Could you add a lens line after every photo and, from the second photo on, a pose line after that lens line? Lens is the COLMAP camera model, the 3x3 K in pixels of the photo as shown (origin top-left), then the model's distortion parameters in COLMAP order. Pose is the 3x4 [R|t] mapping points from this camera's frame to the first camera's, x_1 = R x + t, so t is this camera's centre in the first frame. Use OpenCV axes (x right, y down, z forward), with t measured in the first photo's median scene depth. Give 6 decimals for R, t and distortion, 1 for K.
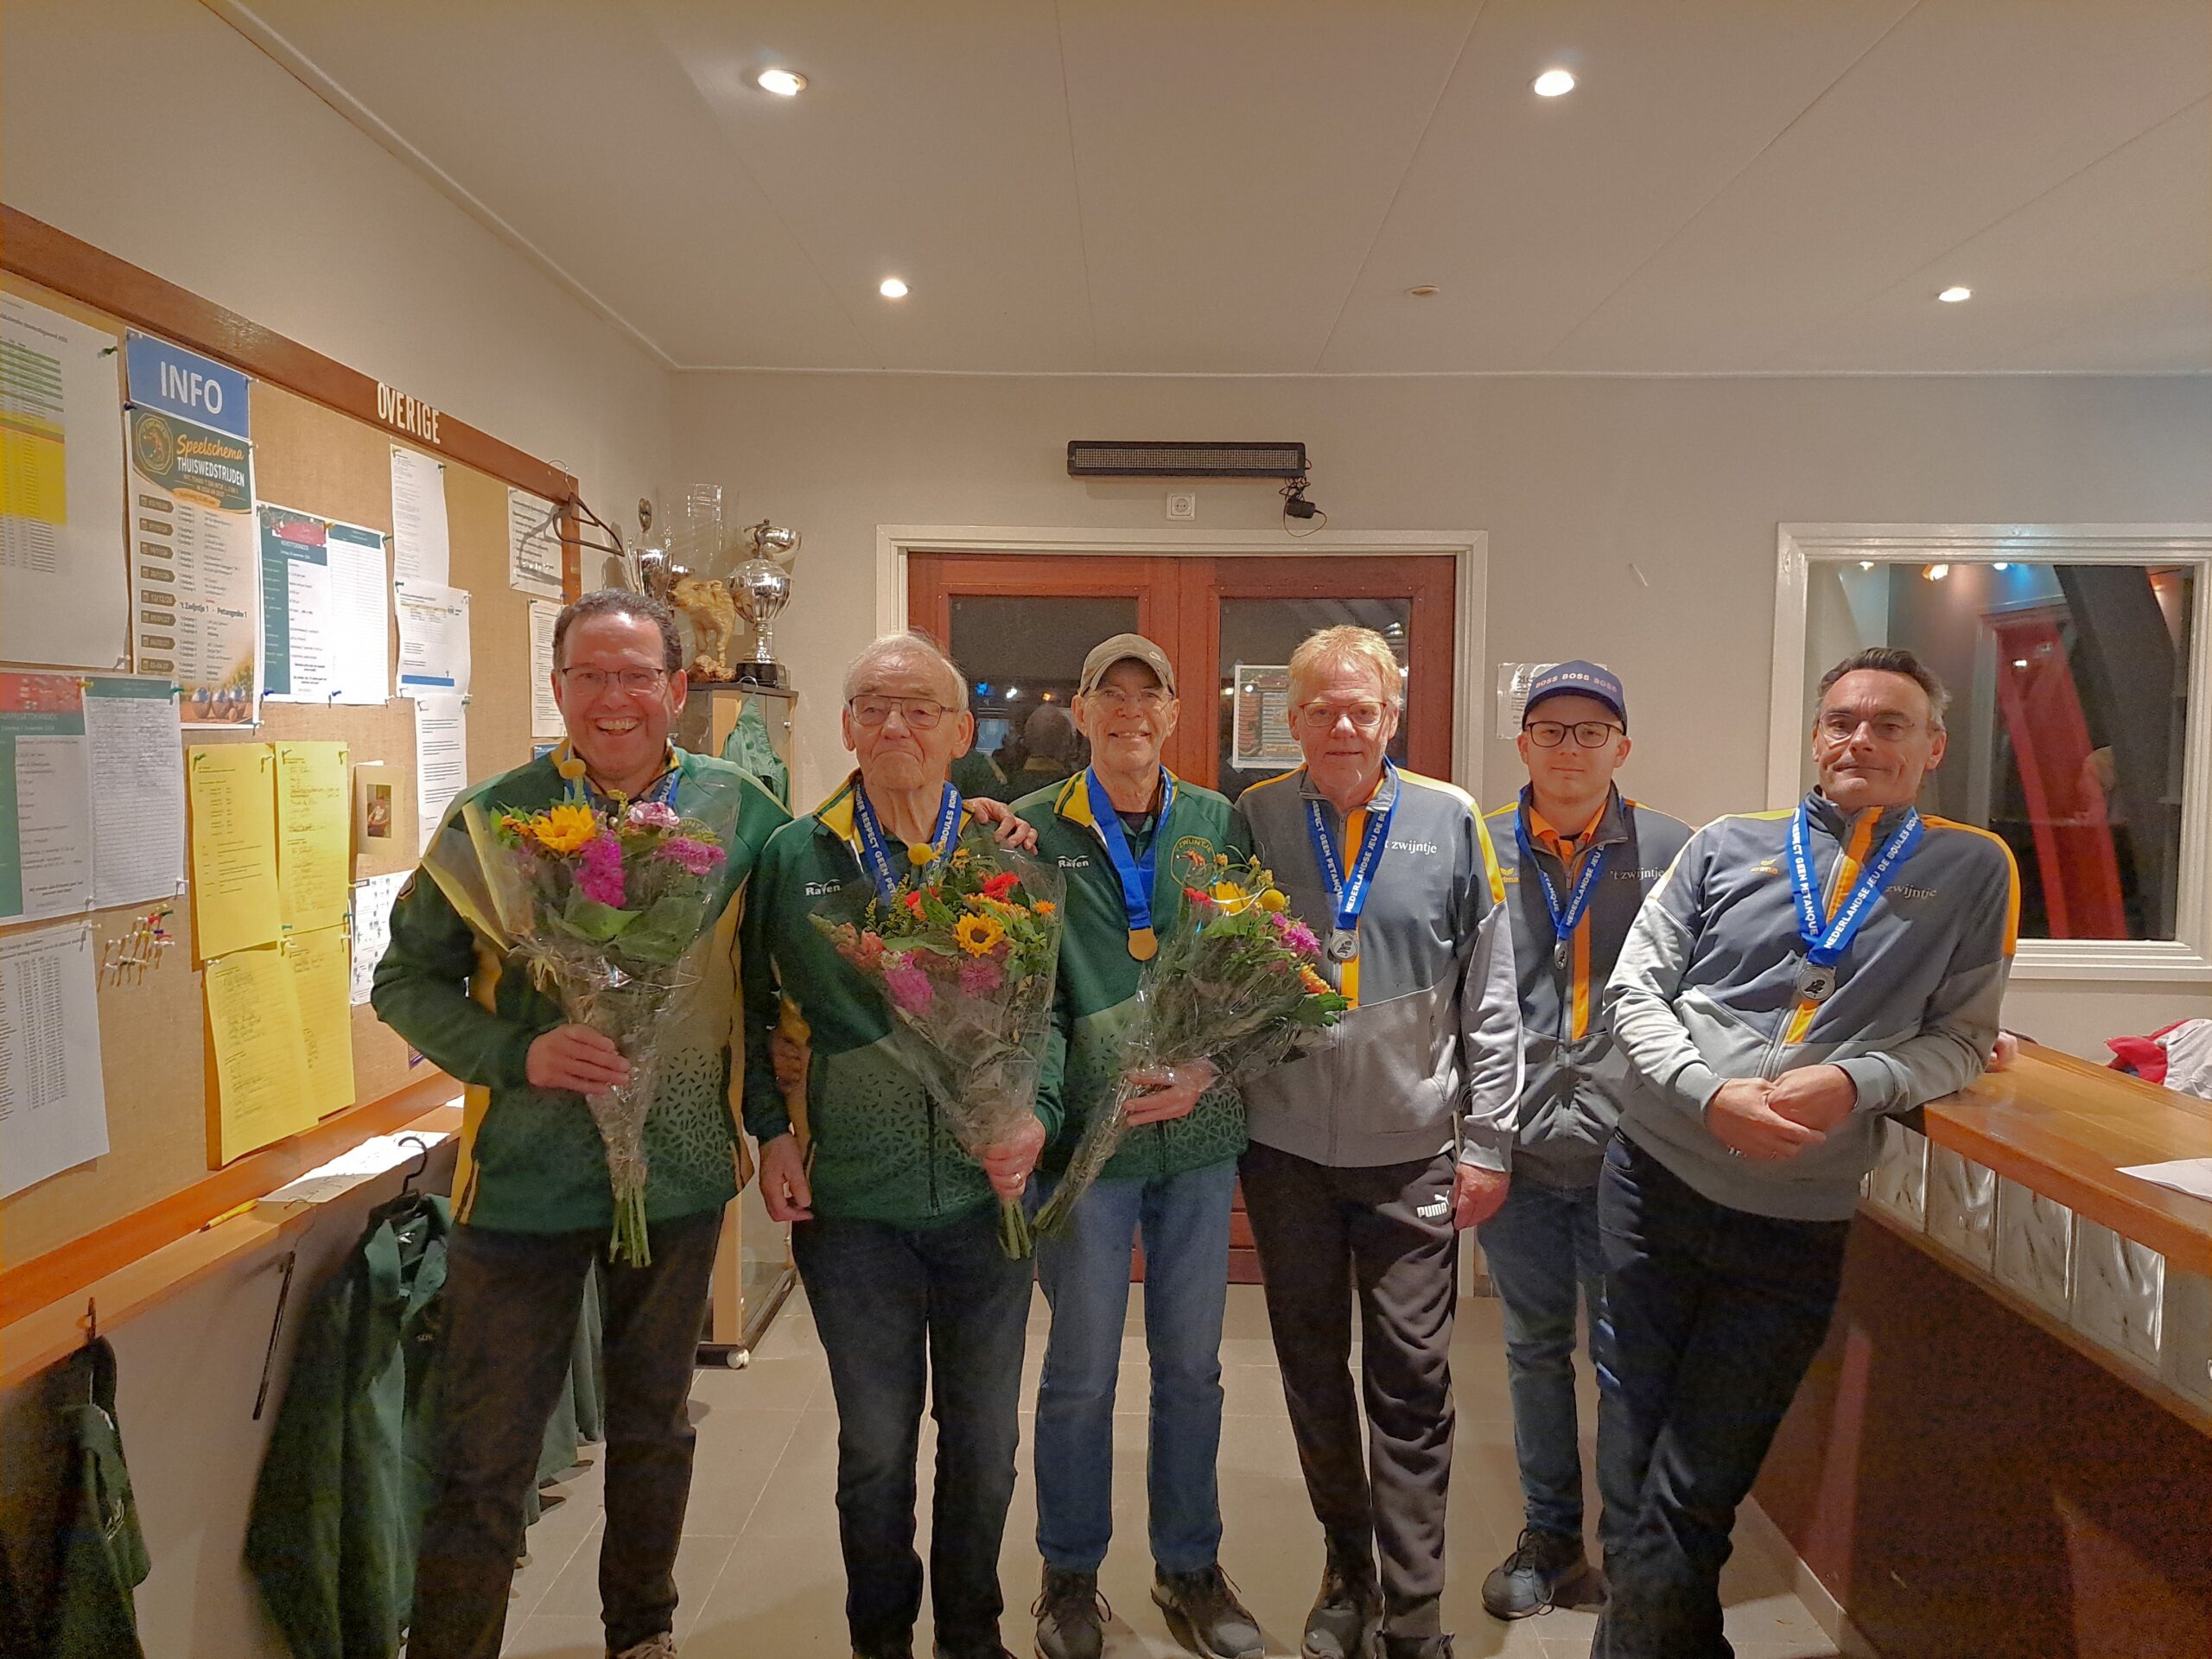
lens RADIAL K [[1549.0, 0, 1099.4], [0, 1549.0, 833.0], [0, 0, 1]] dist [0.026598, -0.017198]
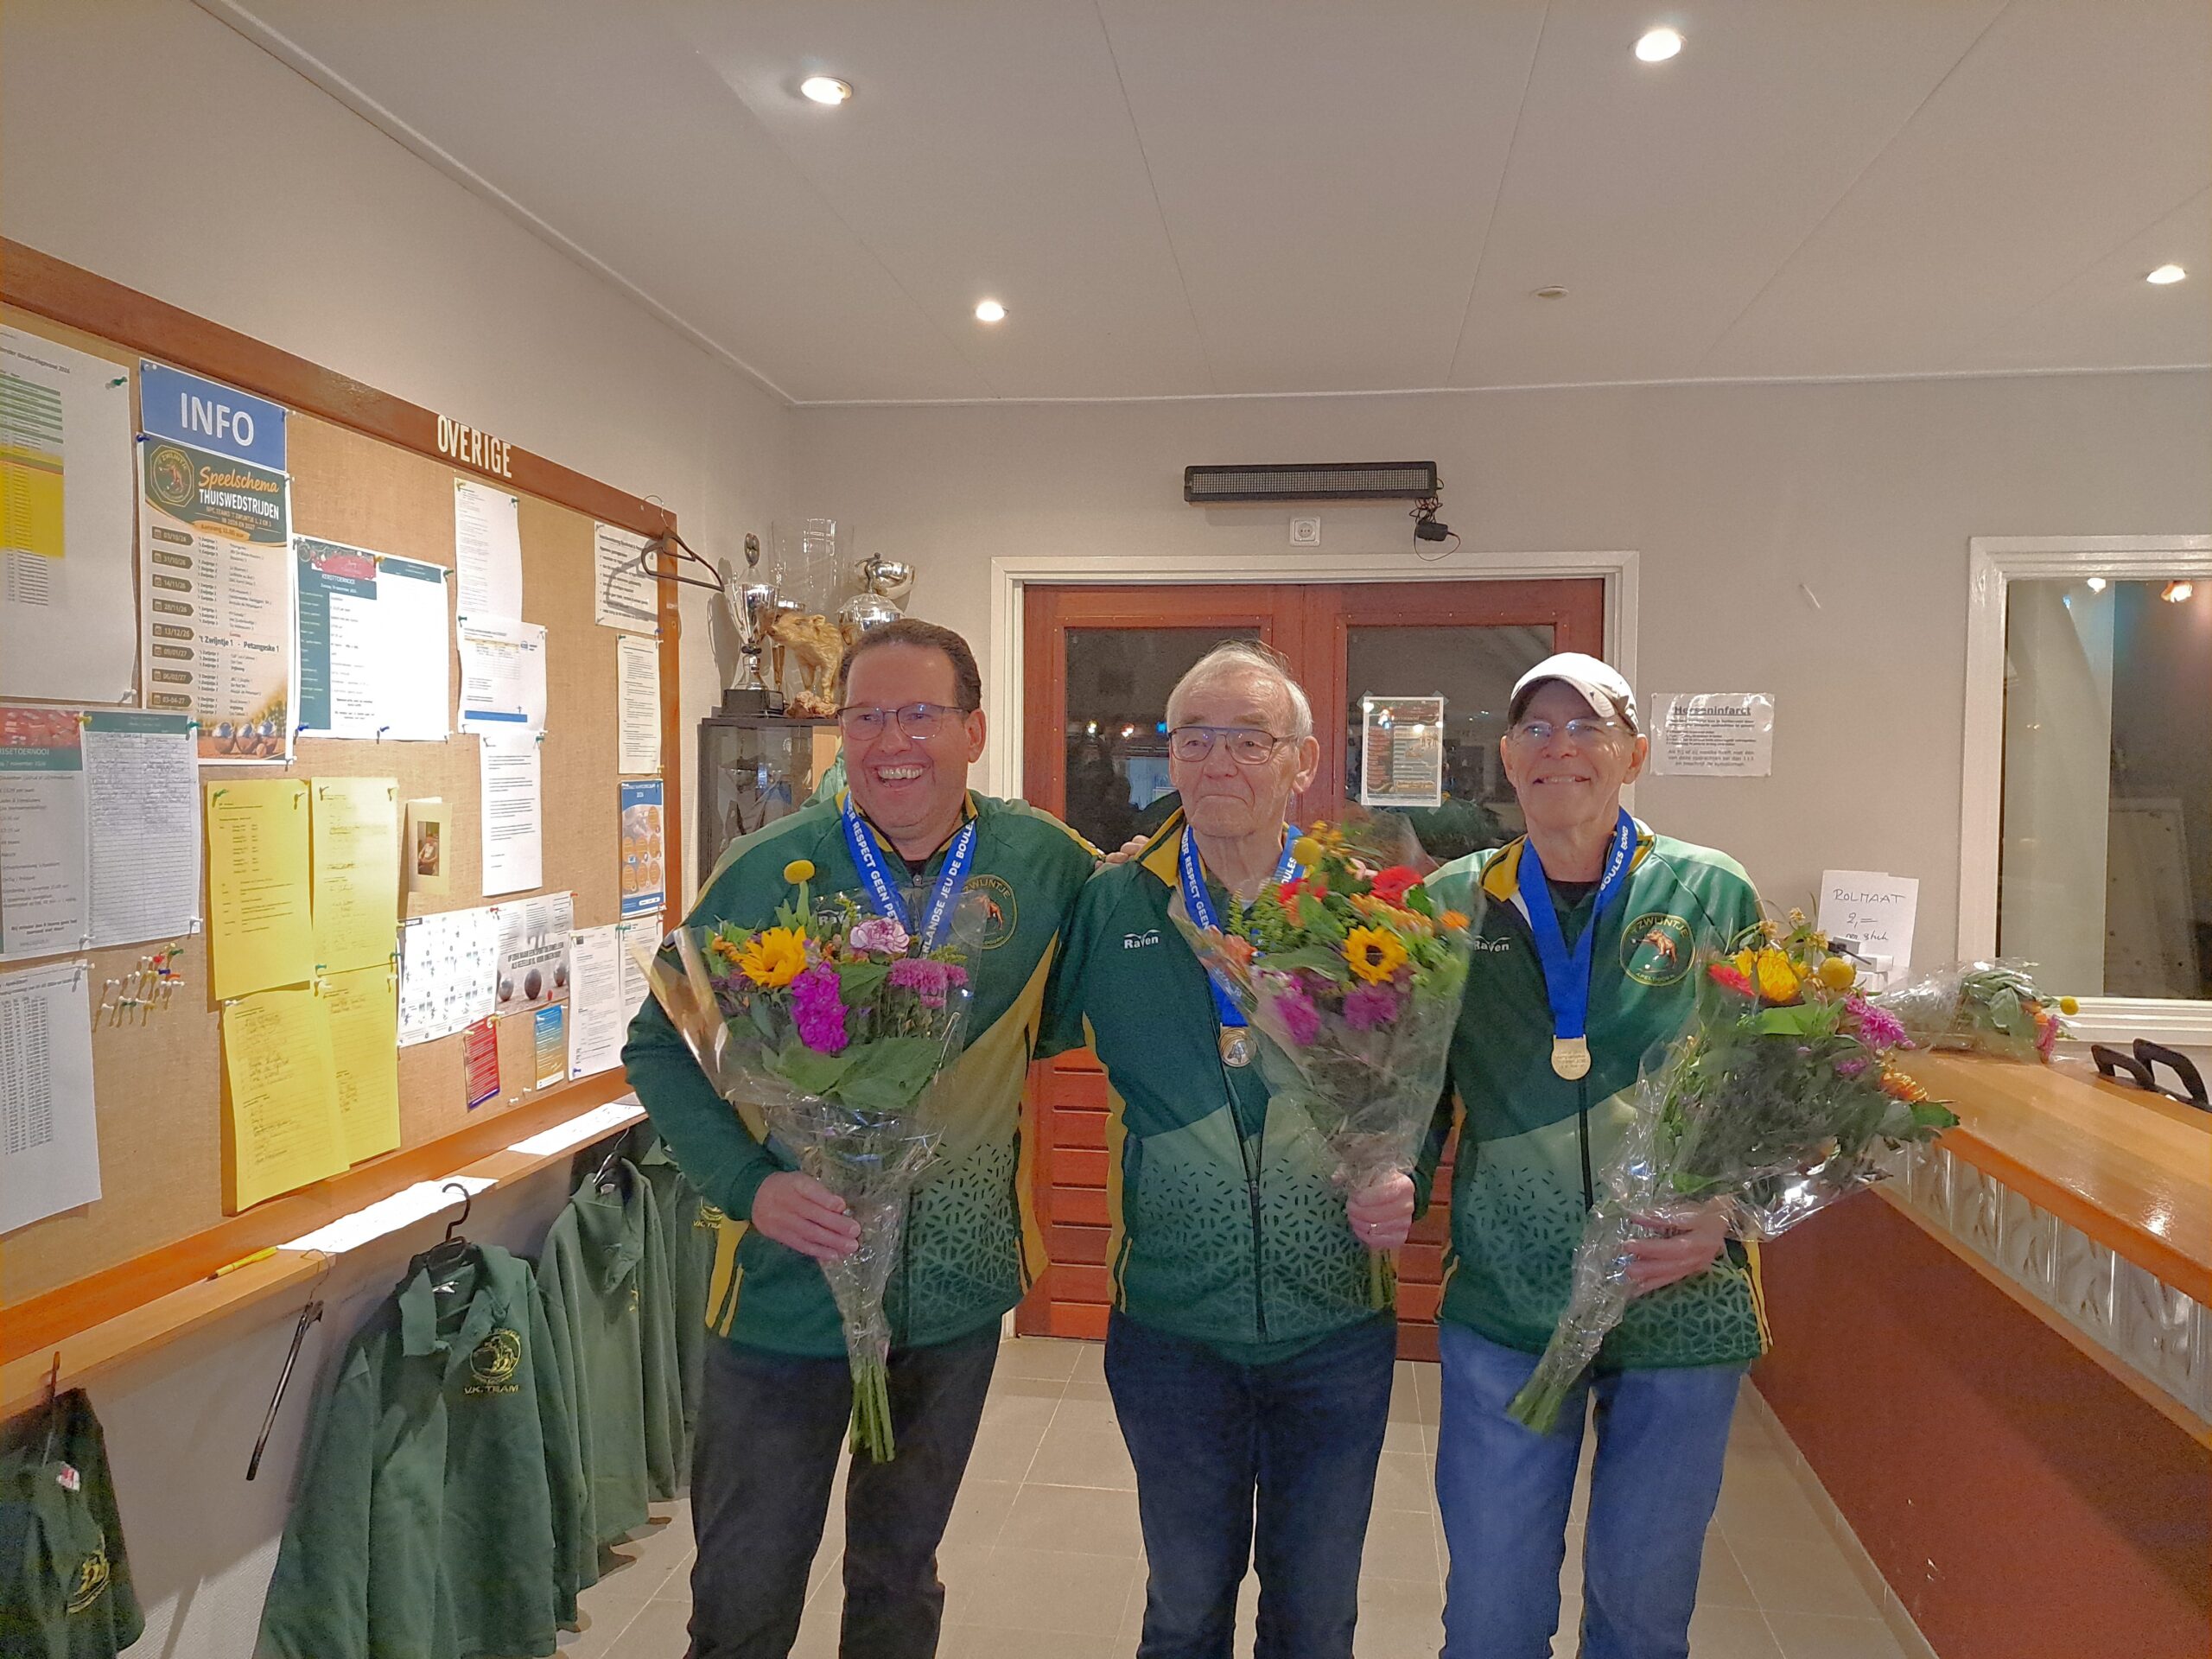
lens RADIAL K [[1549.0, 0, 1110.0], [0, 1549.0, 834.1], [0, 0, 1]] dist [0.026598, -0.017198]
pose [[0.993083, 0.003068, -0.117372, 0.079139], [-0.005909, 0.999698, -0.023862, -0.002376], [0.117264, 0.024391, 0.992801, 0.075955]]
